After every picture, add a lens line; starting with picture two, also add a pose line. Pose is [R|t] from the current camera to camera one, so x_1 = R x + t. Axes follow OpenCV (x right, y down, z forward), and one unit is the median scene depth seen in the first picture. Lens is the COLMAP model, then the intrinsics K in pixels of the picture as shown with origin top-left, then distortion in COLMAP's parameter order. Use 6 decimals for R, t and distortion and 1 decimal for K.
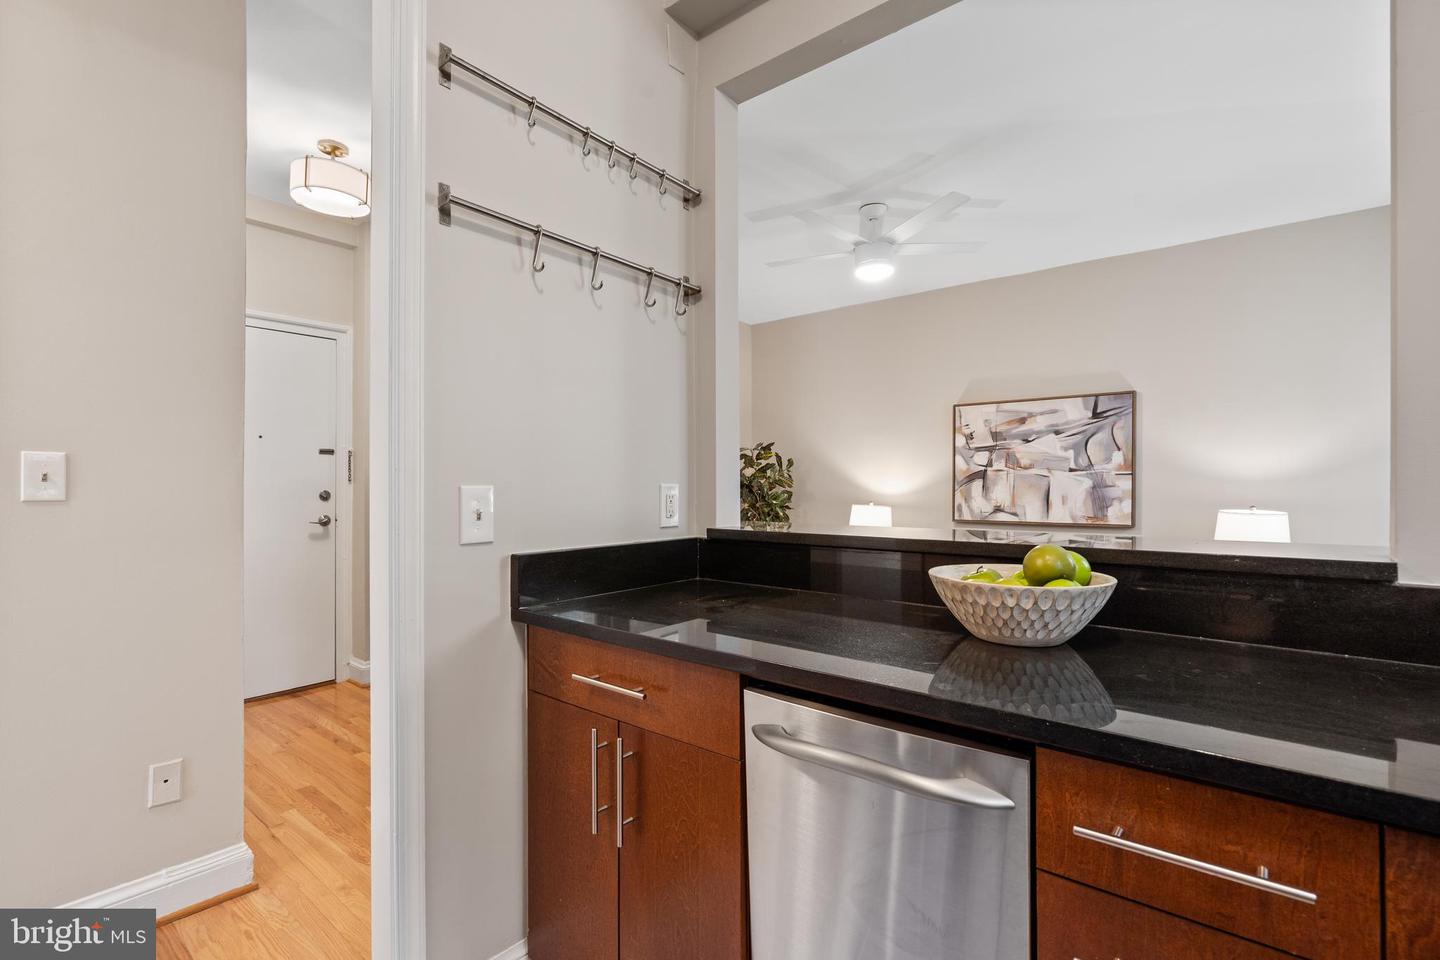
lens RADIAL K [[664.2, 0, 718.9], [0, 664.2, 489.7], [0, 0, 1]] dist [-0.000995, 0.000117]
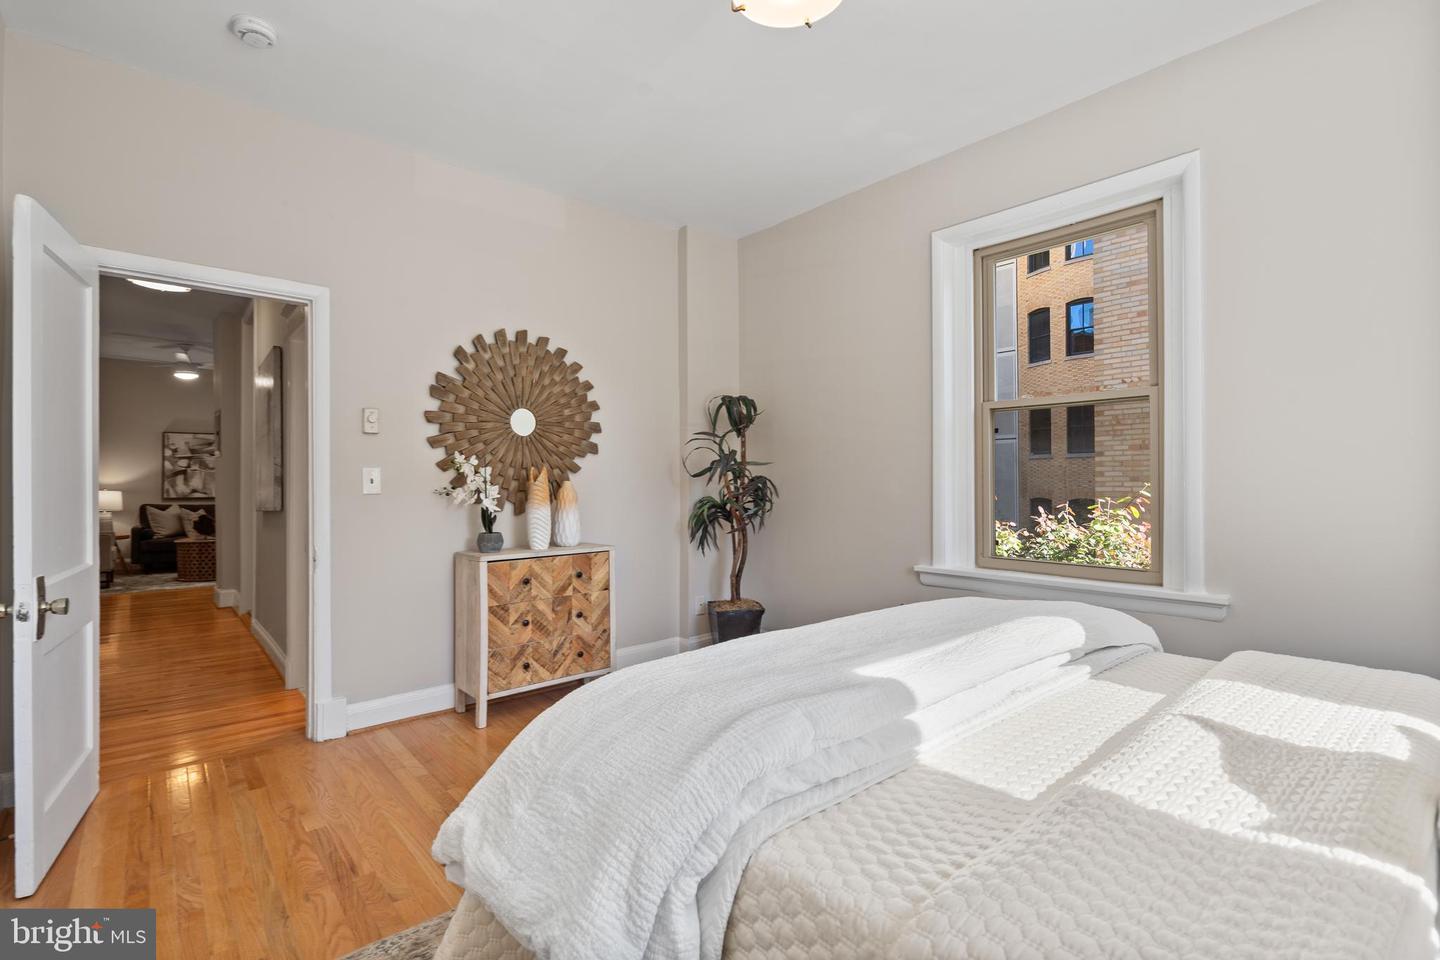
lens RADIAL K [[664.2, 0, 716.1], [0, 664.2, 471.9], [0, 0, 1]] dist [-0.000995, 0.000117]
pose [[0.174234, 0.003130, 0.984699, -1.190878], [0.003339, 0.999987, -0.003770, -0.012214], [-0.984699, 0.003945, 0.174221, -0.782390]]
